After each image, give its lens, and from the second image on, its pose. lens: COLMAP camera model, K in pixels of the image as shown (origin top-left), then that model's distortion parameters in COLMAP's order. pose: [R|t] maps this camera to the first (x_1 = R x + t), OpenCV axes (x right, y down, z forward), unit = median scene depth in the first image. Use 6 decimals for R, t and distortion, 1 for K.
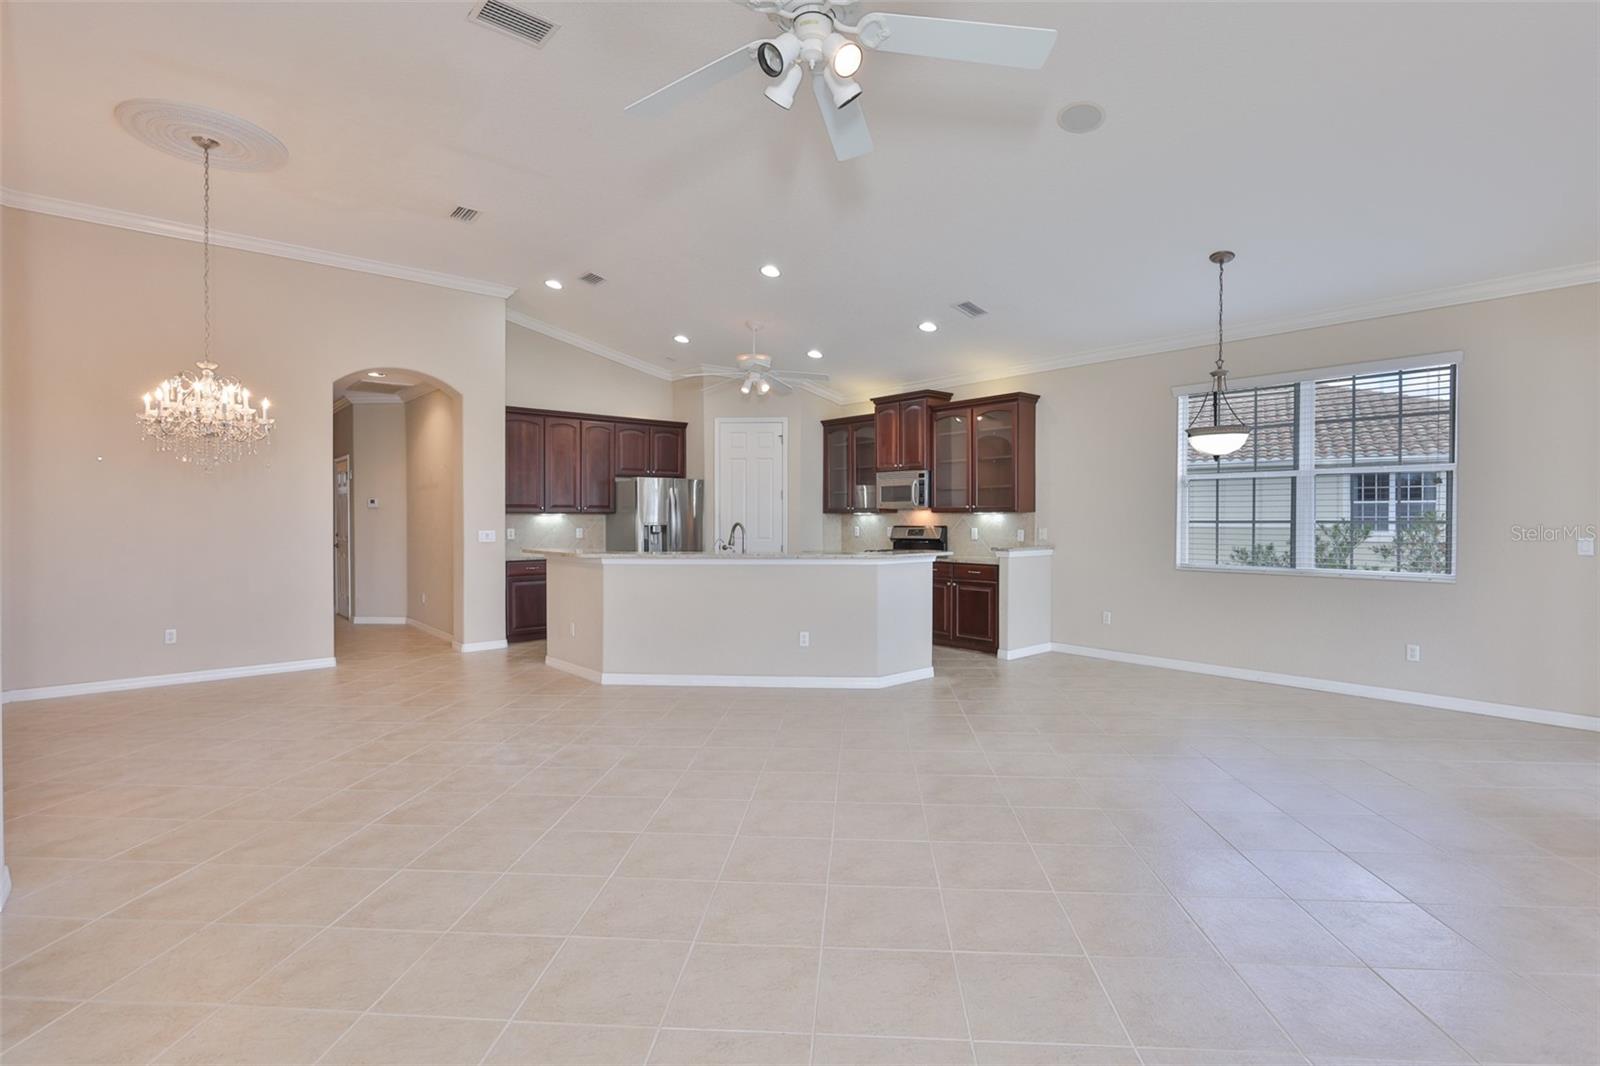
lens RADIAL K [[772.9, 0, 818.7], [0, 772.9, 528.4], [0, 0, 1]] dist [0.000980, -0.000697]
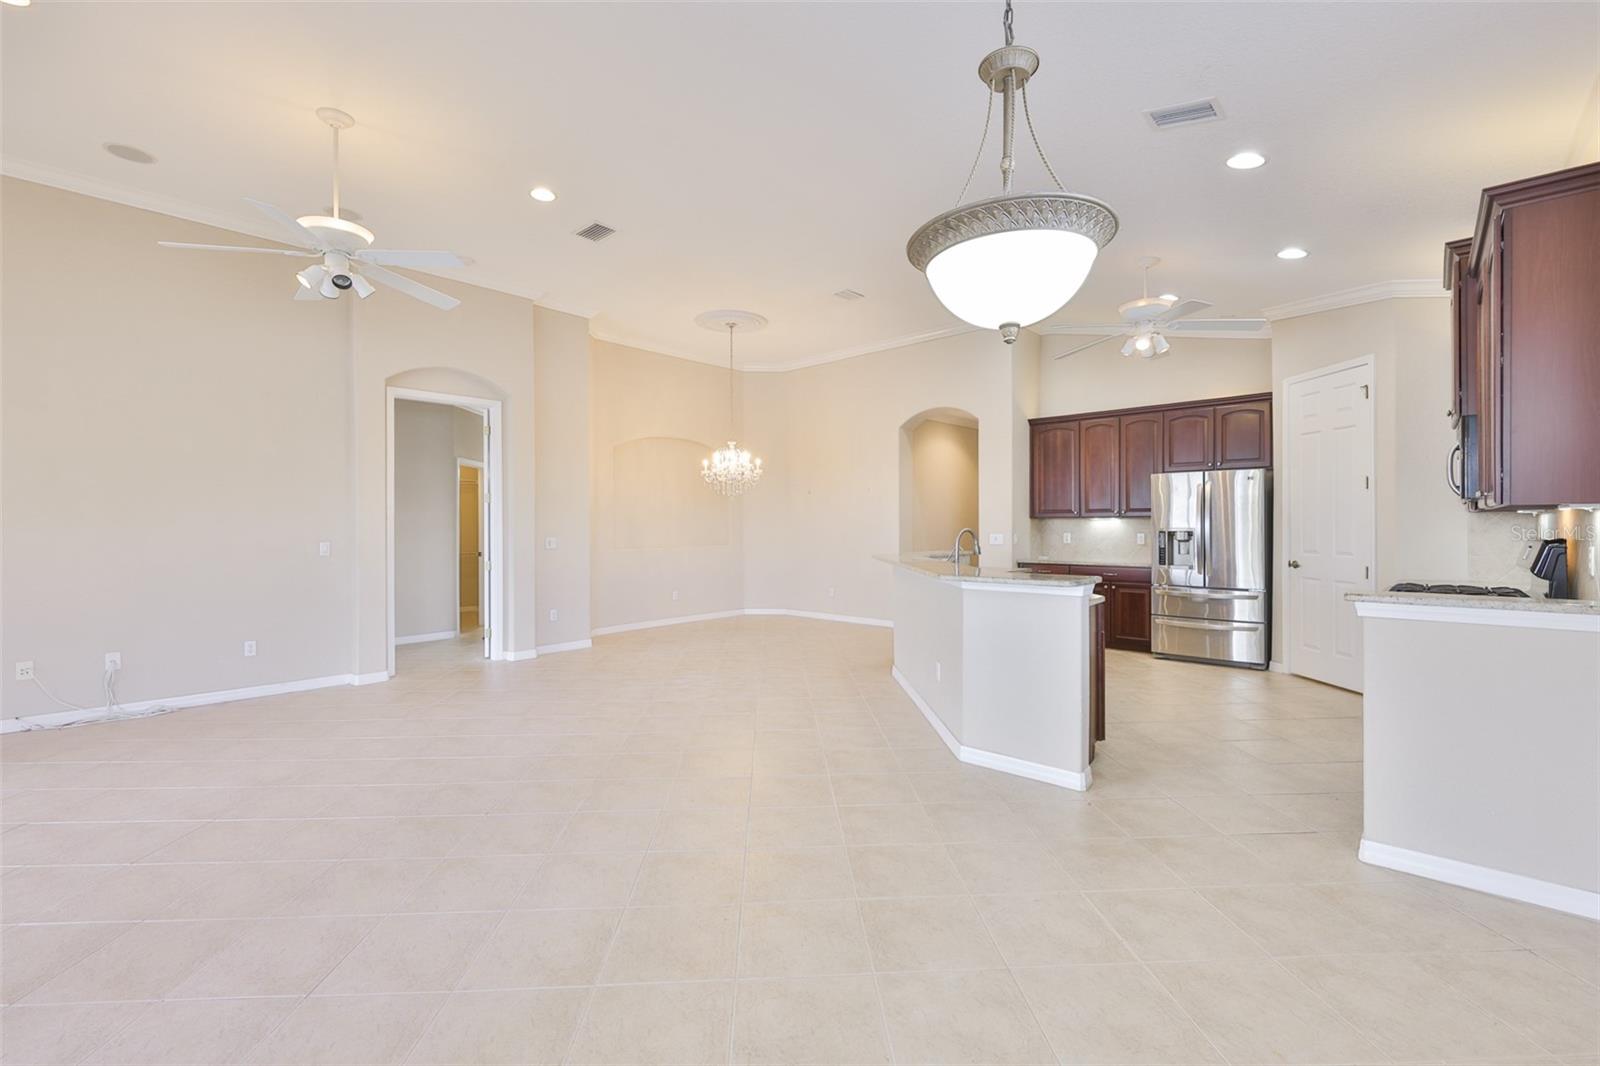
lens RADIAL K [[683.0, 0, 798.1], [0, 683.0, 526.9], [0, 0, 1]] dist [-0.000576, 0.000233]
pose [[0.103974, 0.004132, -0.994571, 0.494243], [-0.008683, 0.999957, 0.003247, -0.007747], [0.994542, 0.008298, 0.104005, 0.557709]]
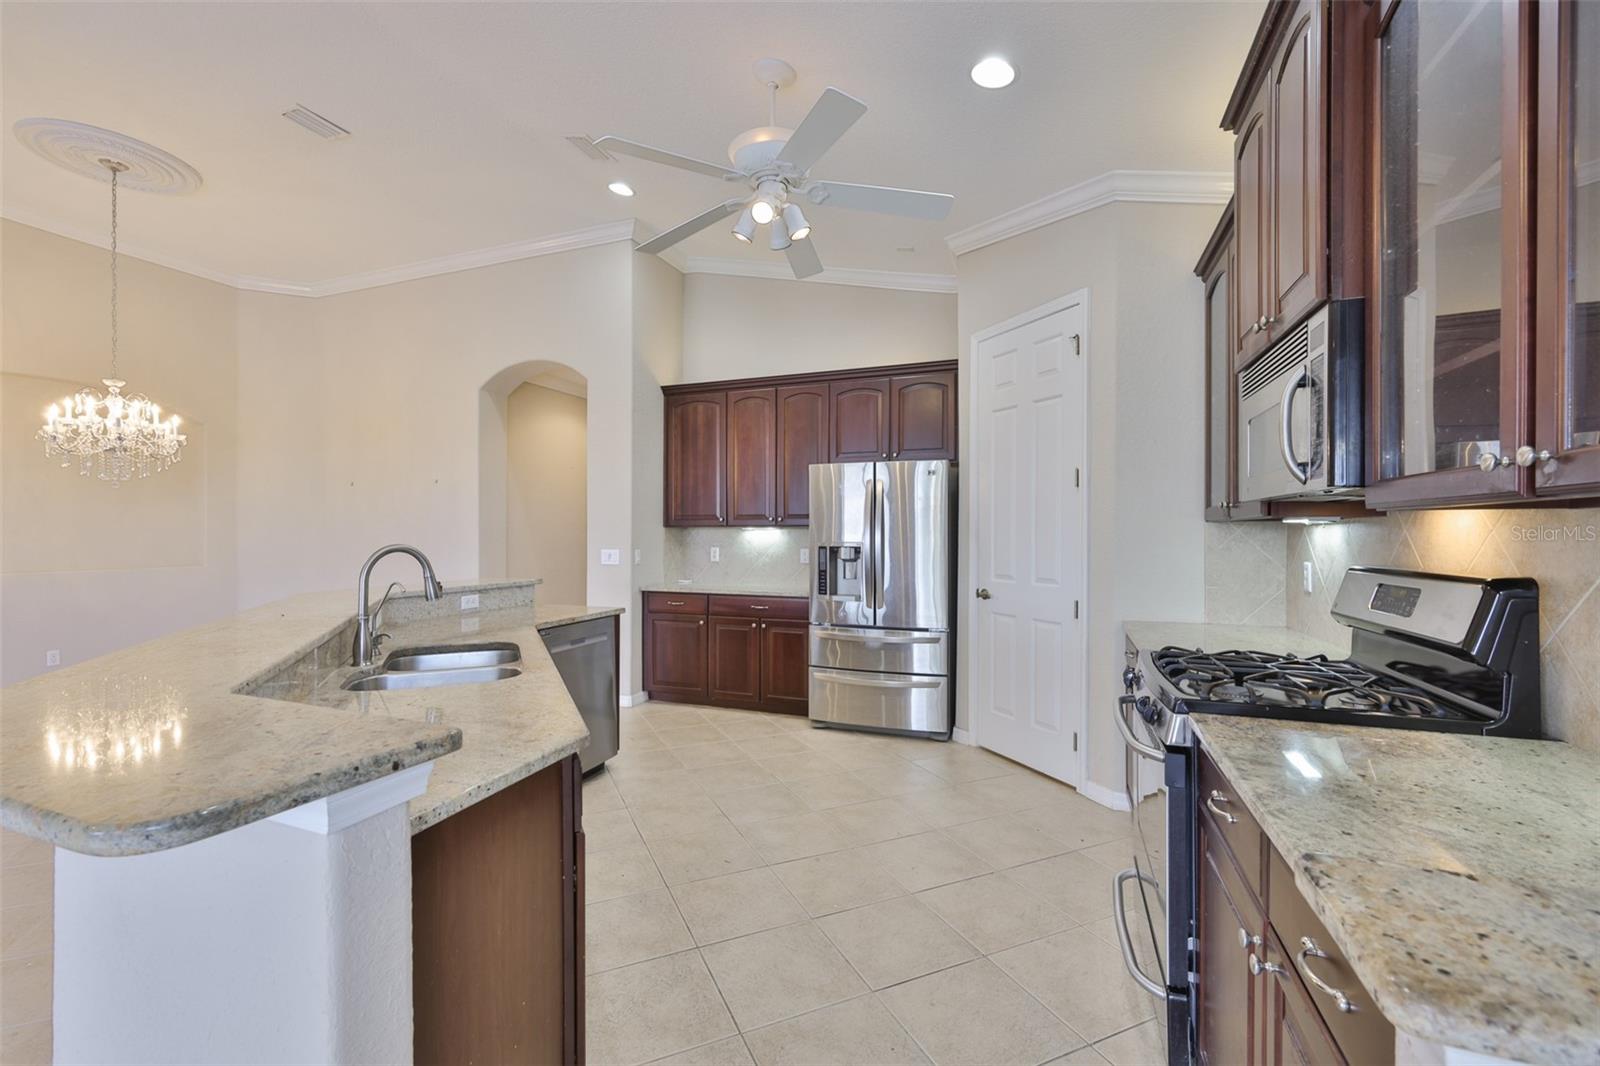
lens RADIAL K [[682.2, 0, 784.7], [0, 682.2, 534.7], [0, 0, 1]] dist [-0.001223, -0.000201]
pose [[0.456699, 0.004213, -0.889611, 0.230846], [-0.013135, 0.999912, -0.002007, -0.011781], [0.889524, 0.012601, 0.456714, 0.776956]]
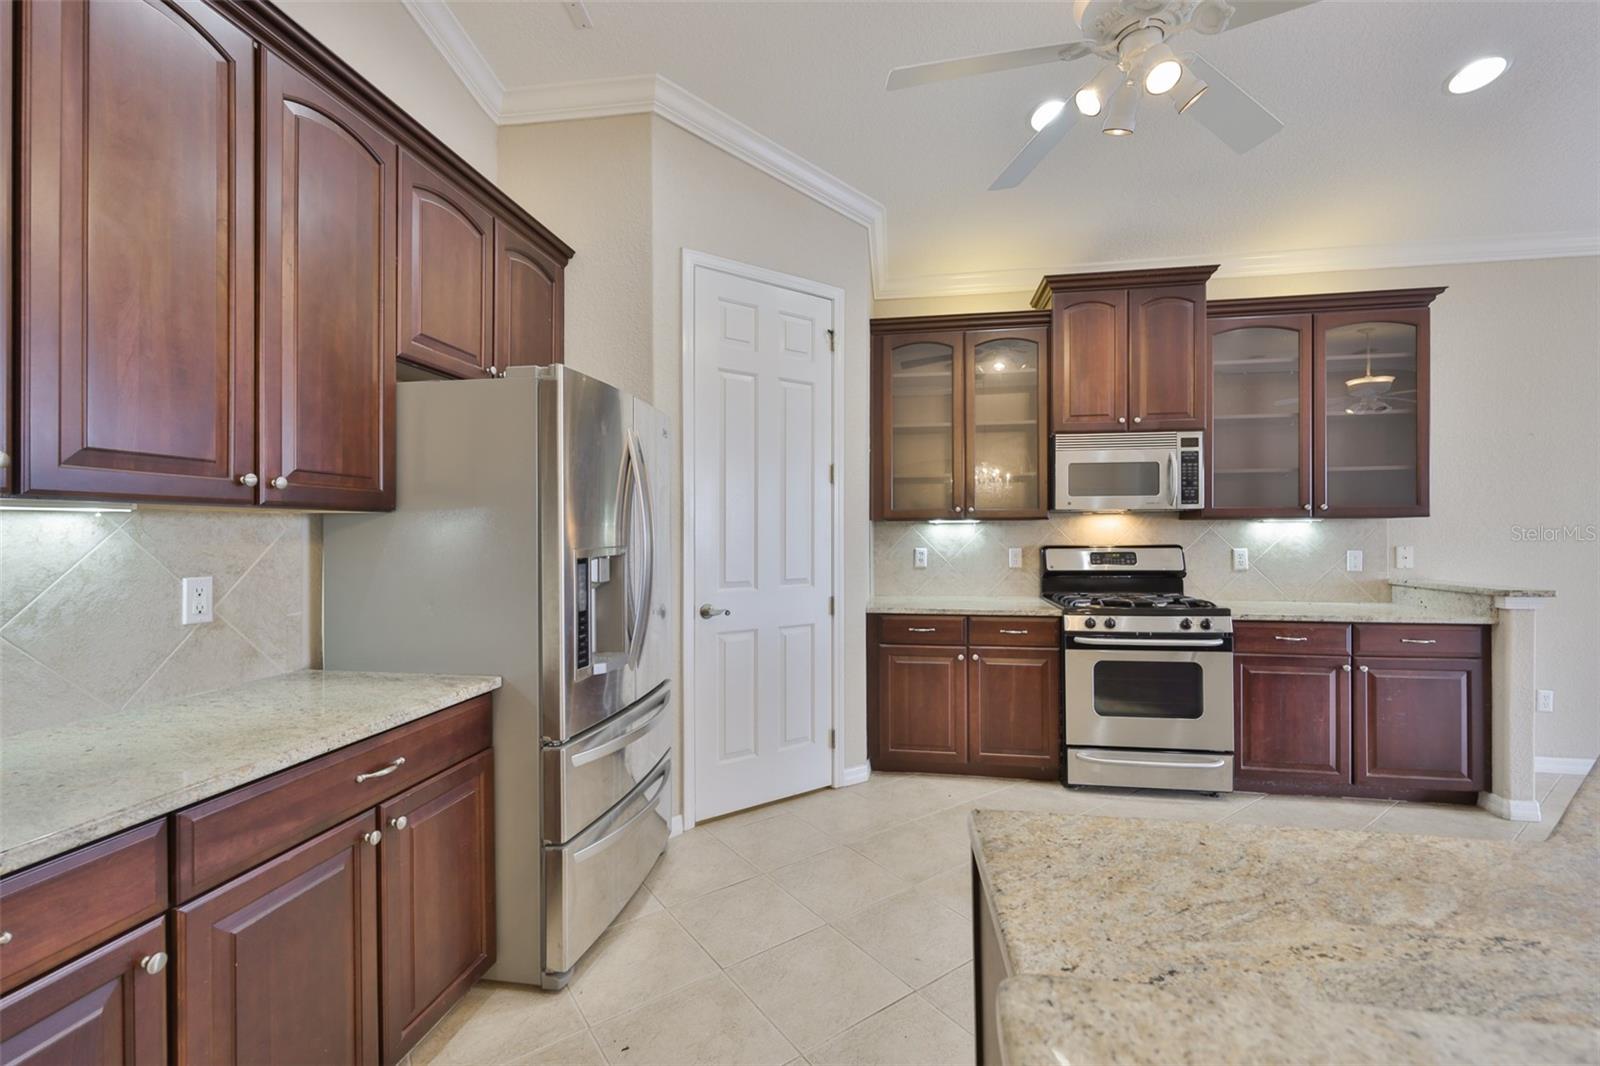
lens RADIAL K [[676.5, 0, 792.8], [0, 676.5, 533.4], [0, 0, 1]] dist [-0.000358, 0.000024]
pose [[0.775983, -0.001833, 0.630751, -0.328129], [0.010791, 0.999888, -0.010369, -0.009090], [-0.630662, 0.014853, 0.775916, 0.819895]]
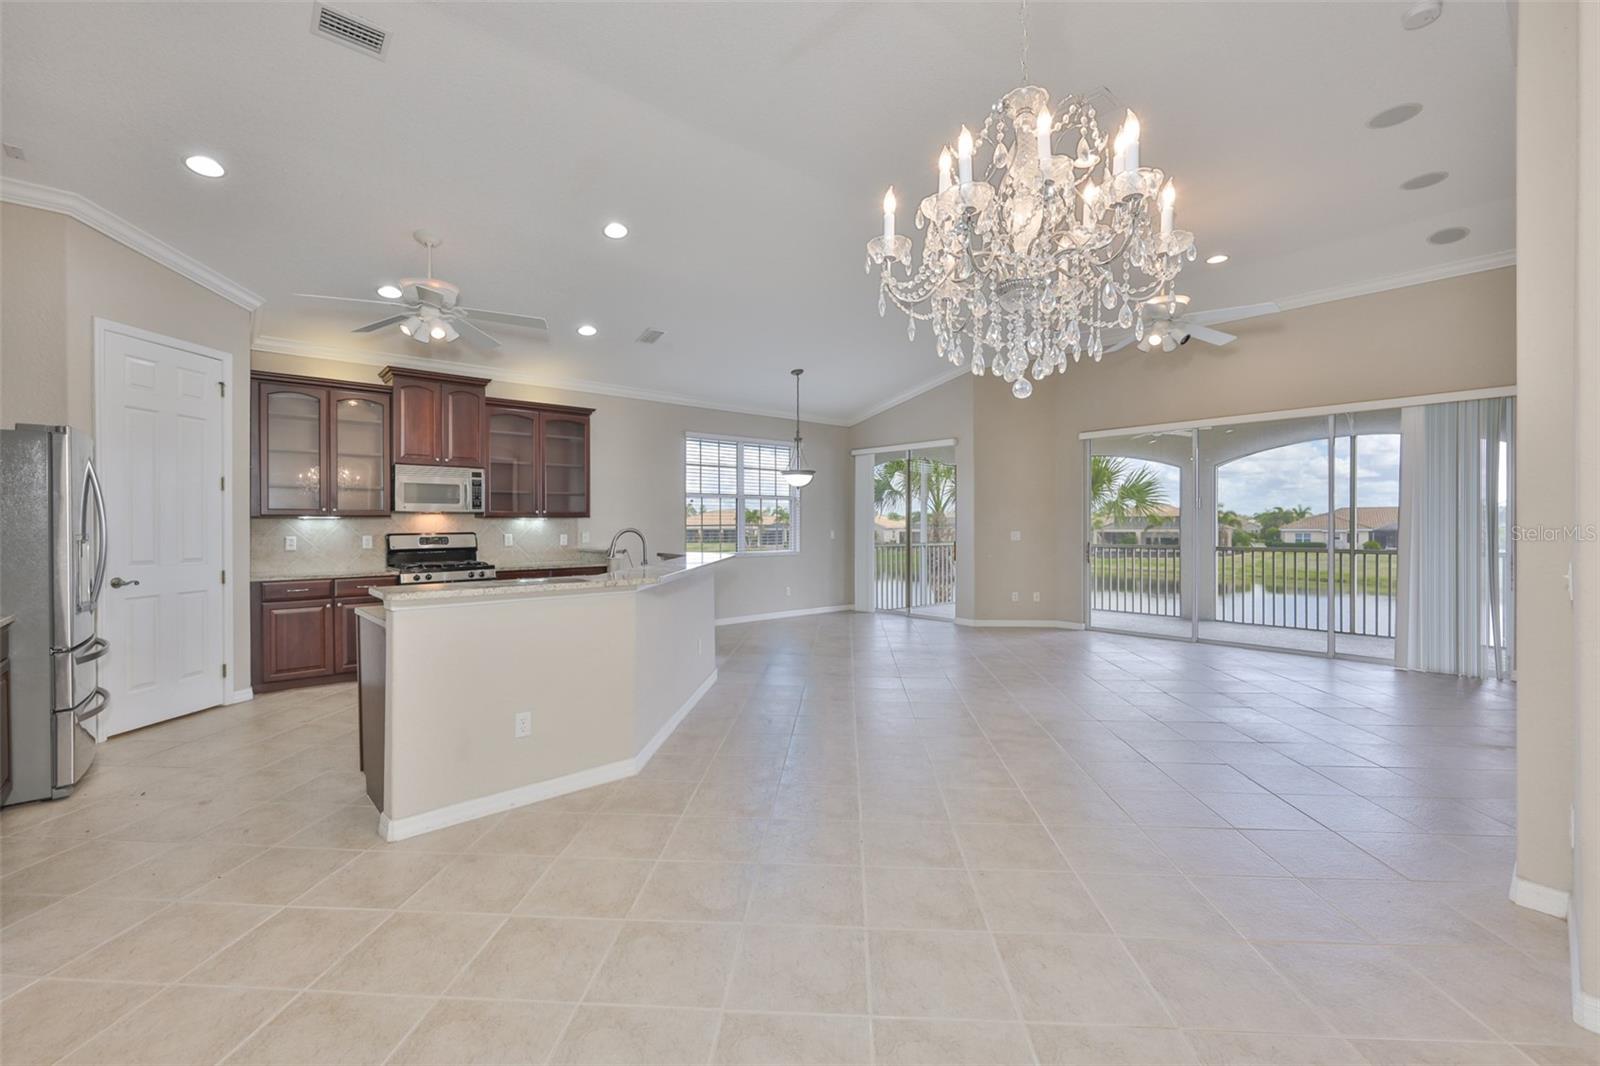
lens RADIAL K [[683.0, 0, 798.1], [0, 683.0, 526.9], [0, 0, 1]] dist [-0.000576, 0.000233]
pose [[0.002766, -0.003717, 0.999989, -0.633948], [0.015812, 0.999868, 0.003673, -0.006477], [-0.999871, 0.015801, 0.002824, 0.629011]]
